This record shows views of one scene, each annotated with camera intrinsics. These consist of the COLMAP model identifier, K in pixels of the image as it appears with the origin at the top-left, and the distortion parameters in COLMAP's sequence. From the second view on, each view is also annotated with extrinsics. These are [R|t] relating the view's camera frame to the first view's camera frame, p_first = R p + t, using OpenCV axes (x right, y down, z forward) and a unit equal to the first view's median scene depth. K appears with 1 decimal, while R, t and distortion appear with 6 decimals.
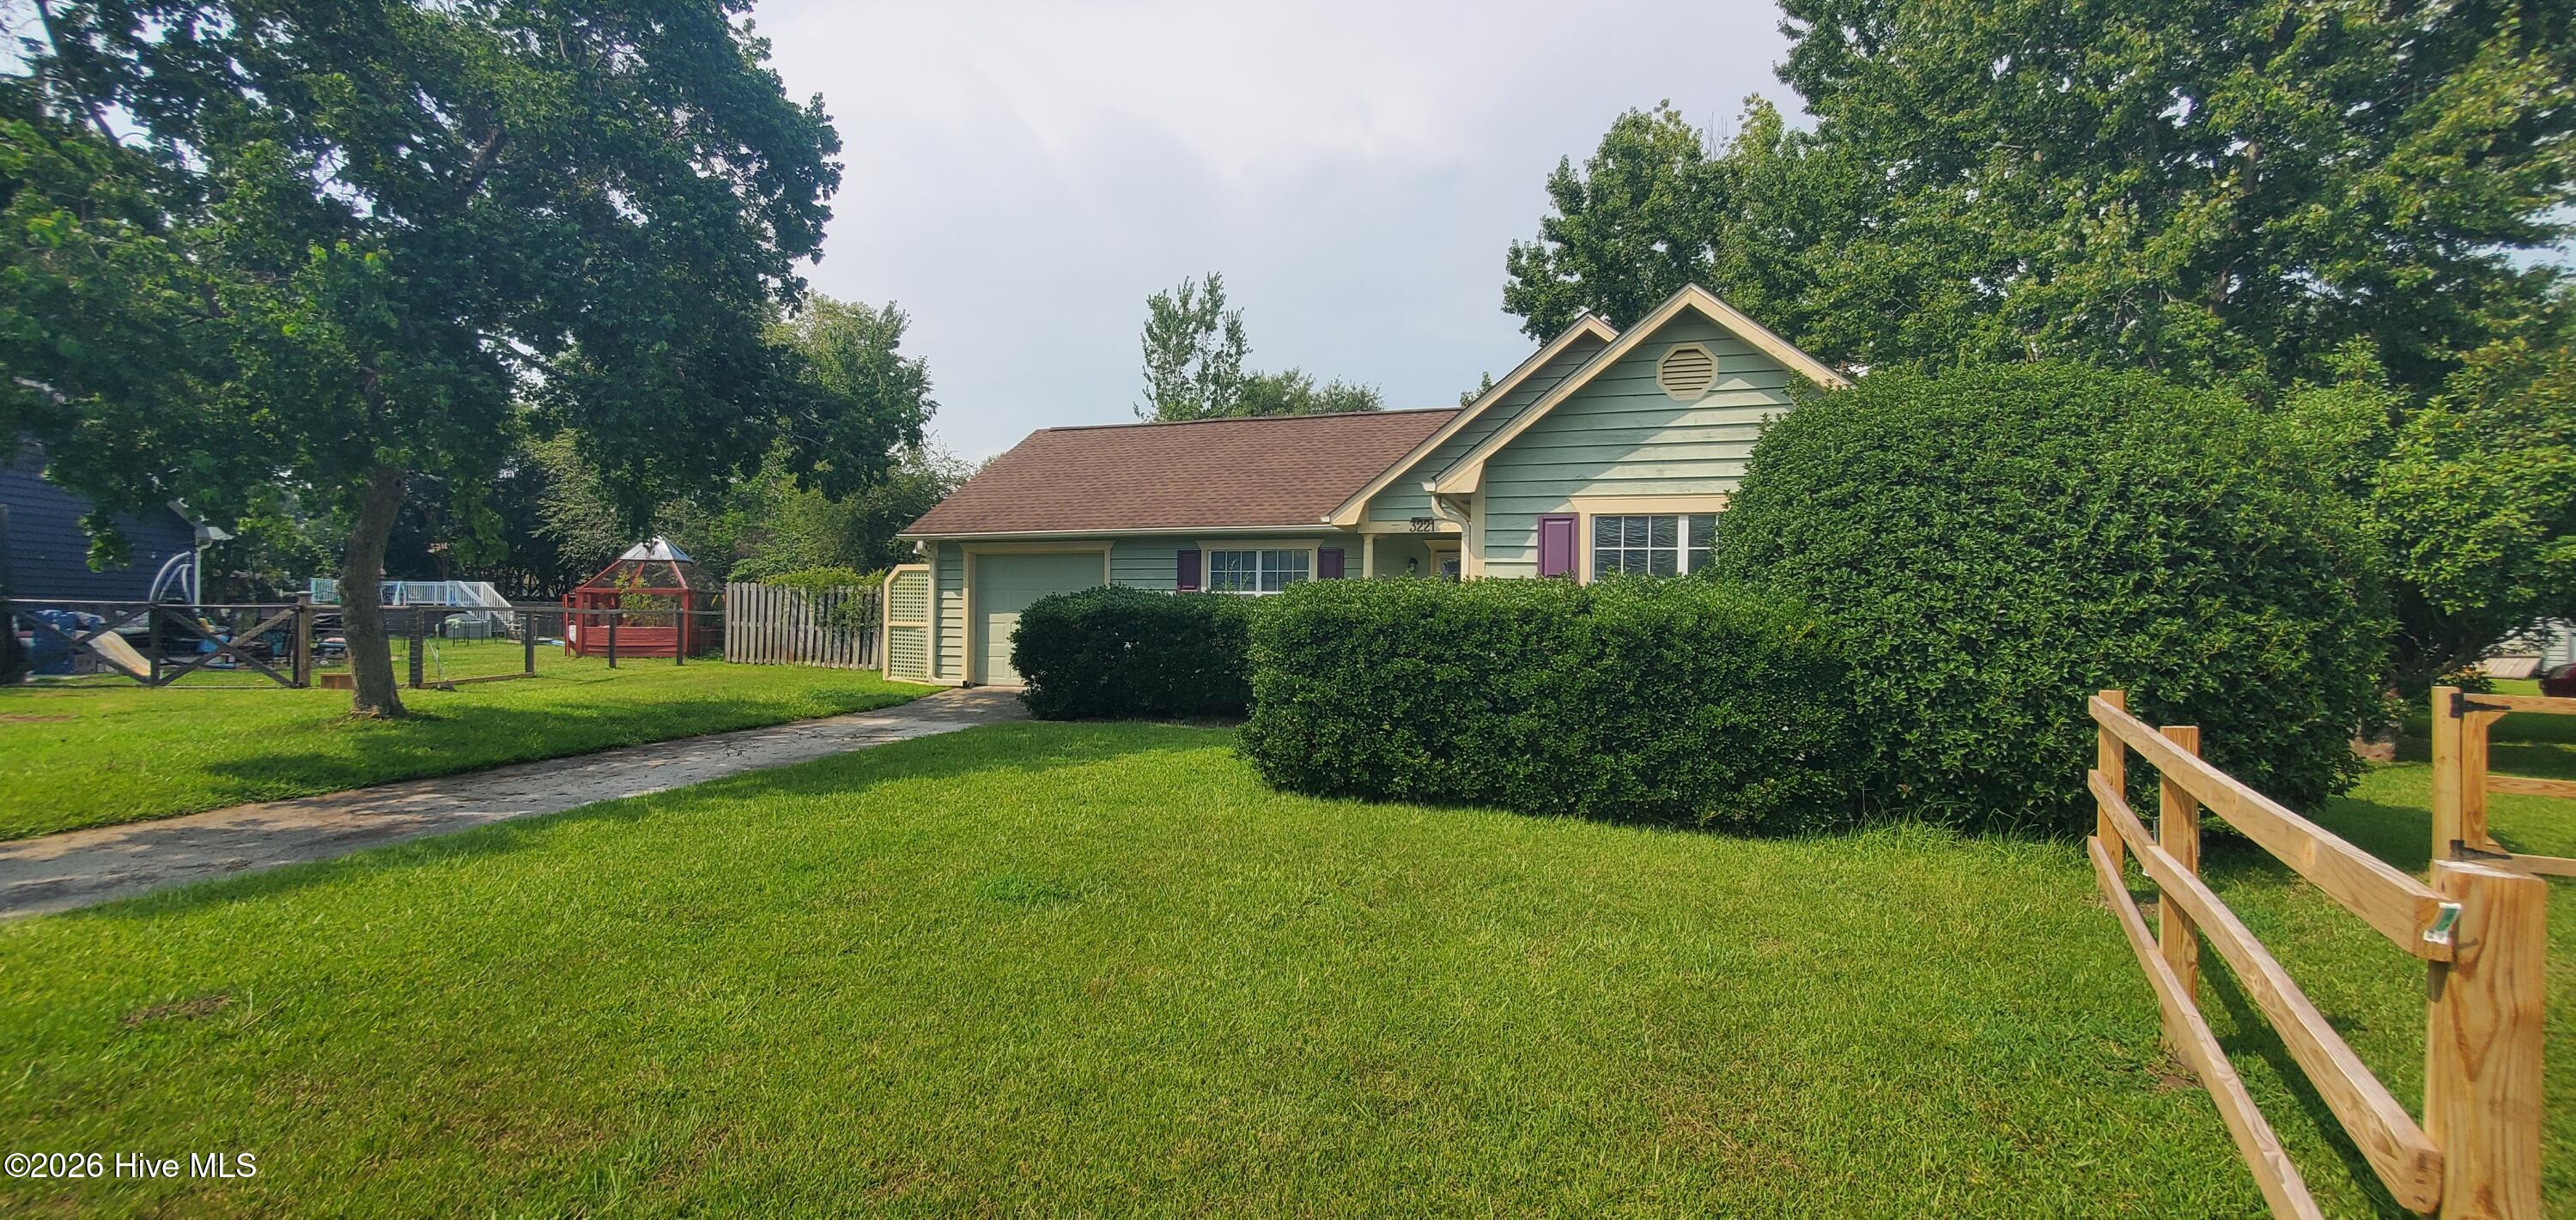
lens RADIAL K [[1037.0, 0, 1260.9], [0, 1037.0, 607.4], [0, 0, 1]] dist [-0.000226, -0.004080]
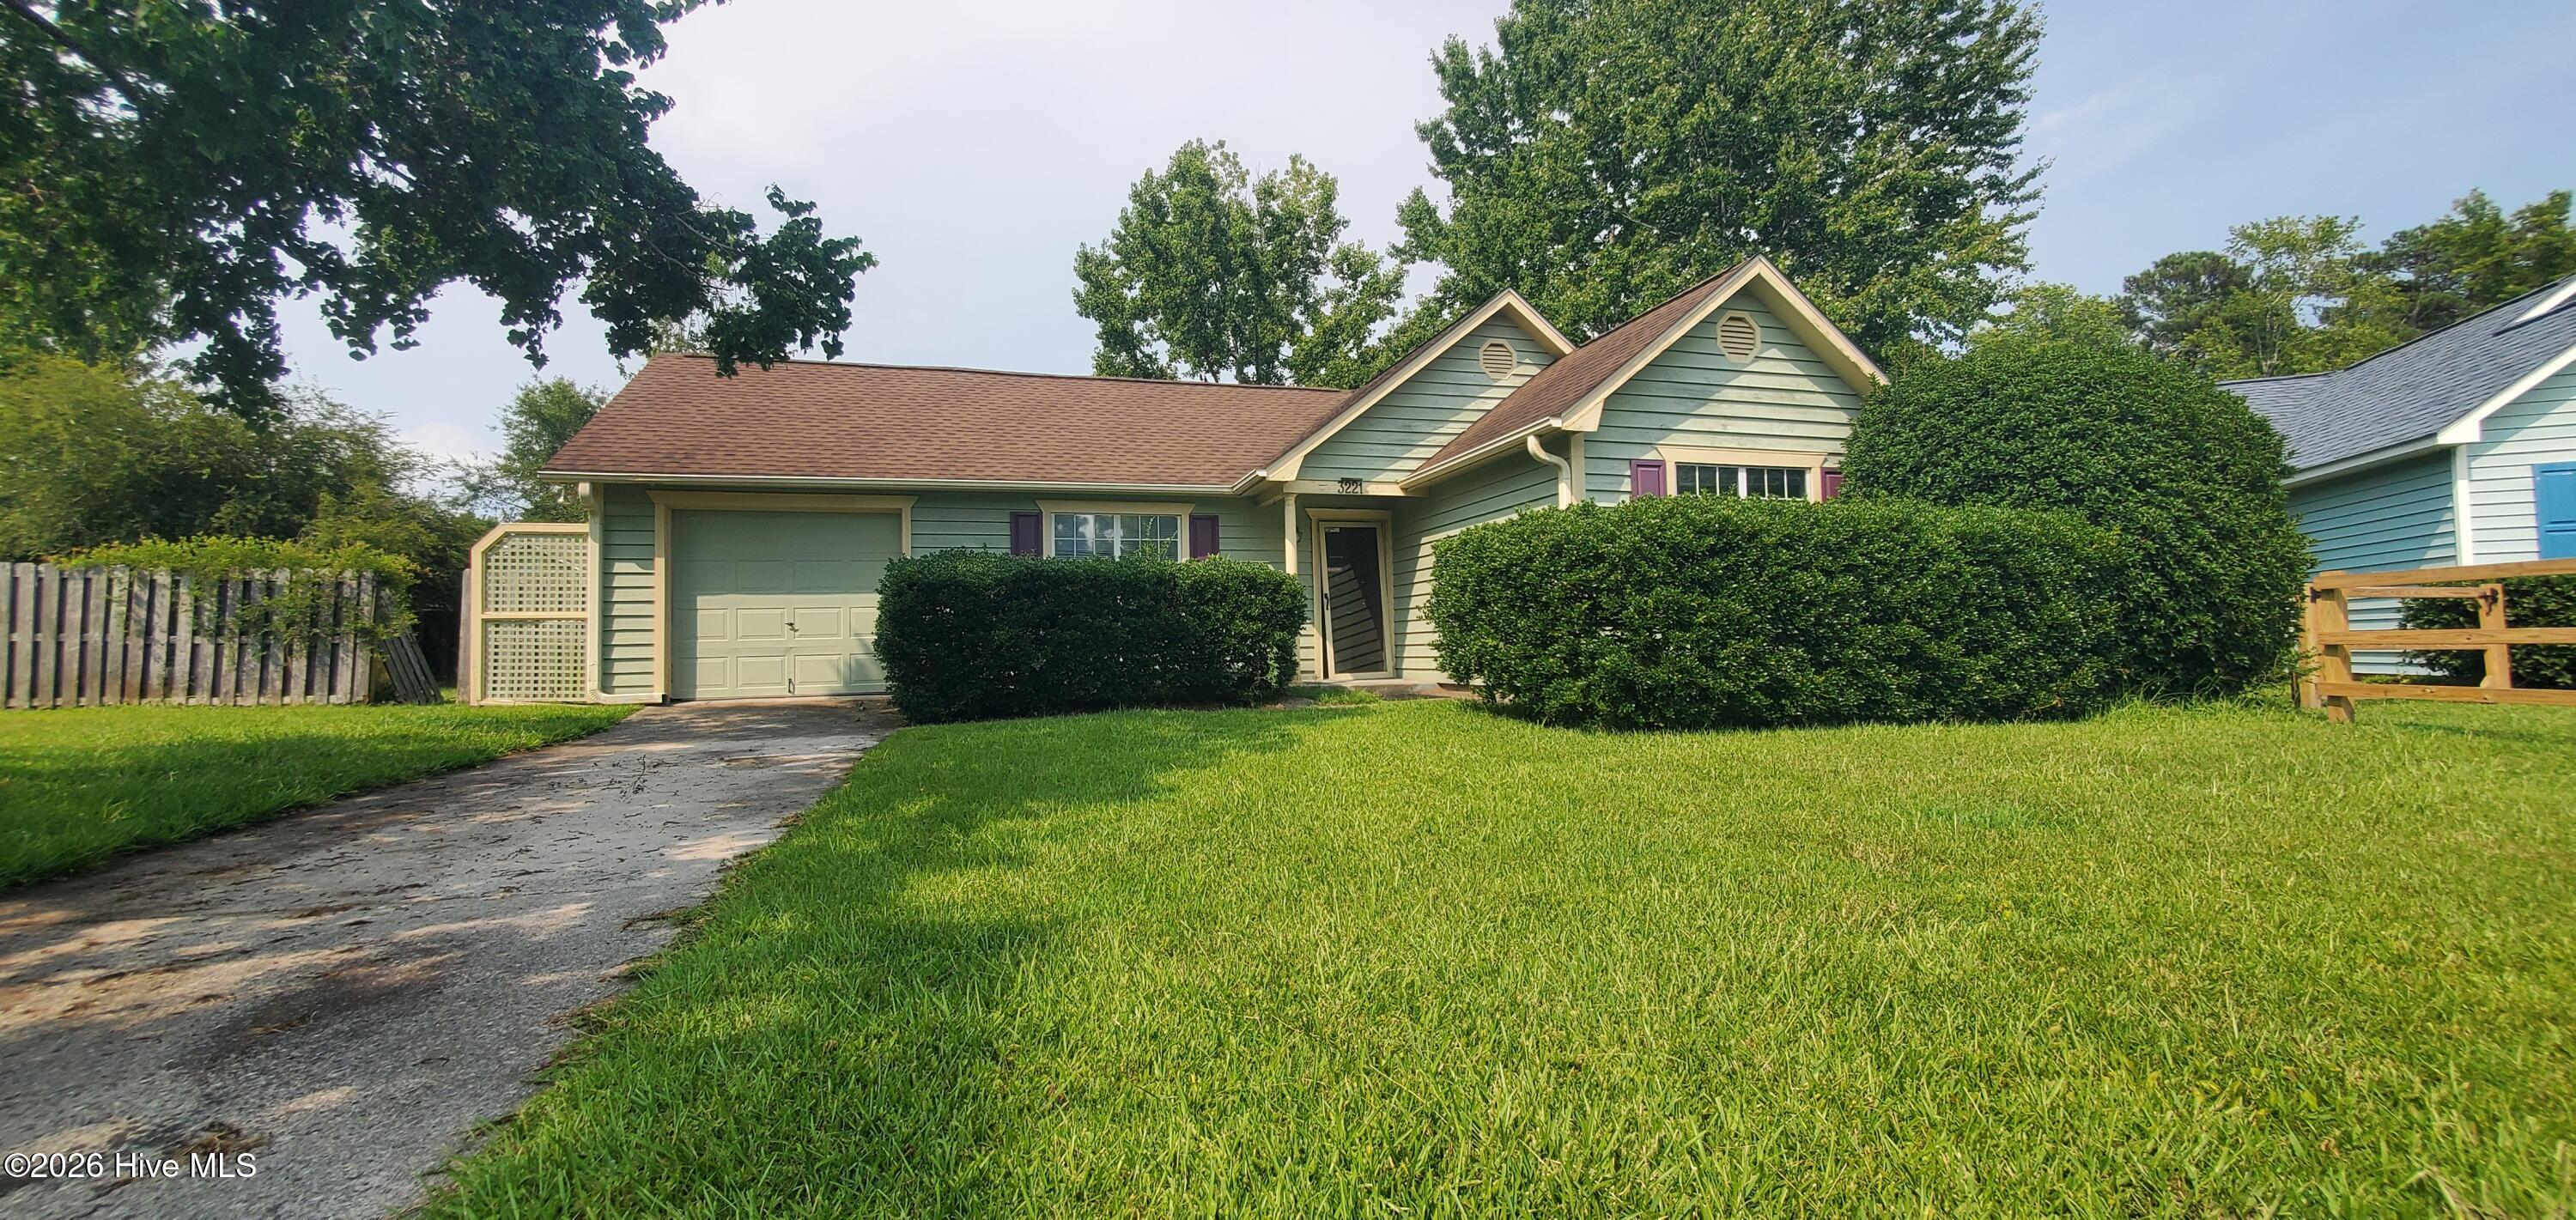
lens RADIAL K [[1033.4, 0, 1265.0], [0, 1033.4, 613.2], [0, 0, 1]] dist [-0.000520, -0.002916]
pose [[0.819822, -0.005464, 0.572592, -0.418596], [0.023639, 0.999425, -0.024309, 0.052259], [-0.572130, 0.033464, 0.819480, 0.272262]]
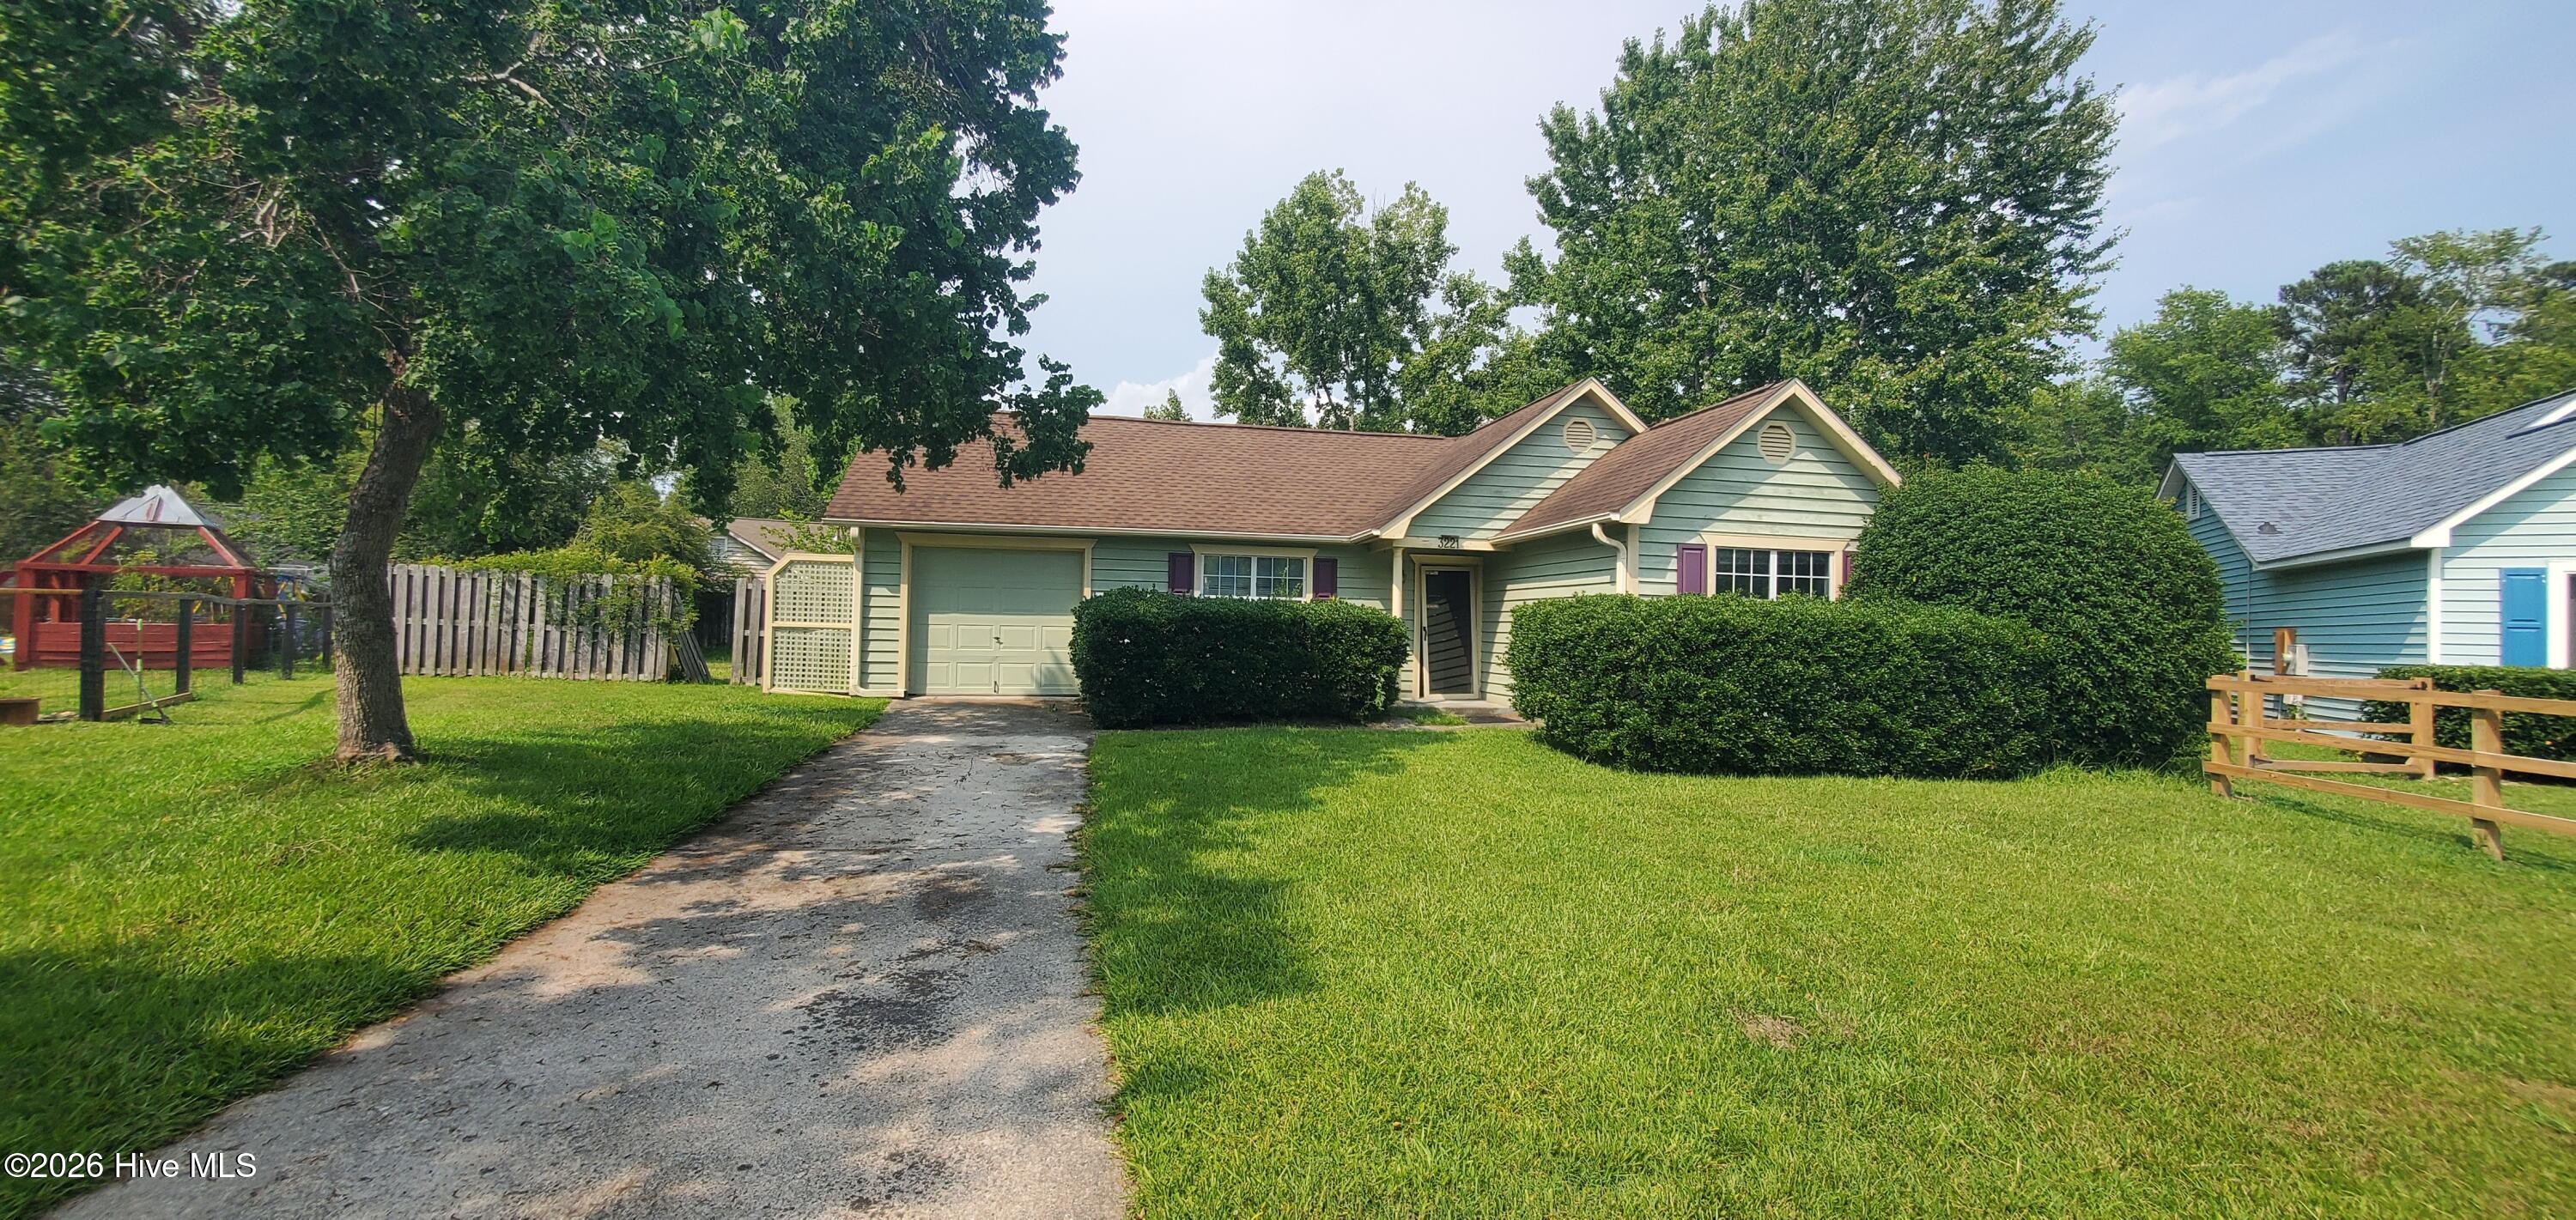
lens RADIAL K [[1037.0, 0, 1260.9], [0, 1037.0, 607.4], [0, 0, 1]] dist [-0.000226, -0.004080]
pose [[0.869509, 0.017914, 0.493591, -0.547670], [-0.016648, 0.999837, -0.006959, 0.002397], [-0.493636, -0.002166, 0.869666, 0.115765]]
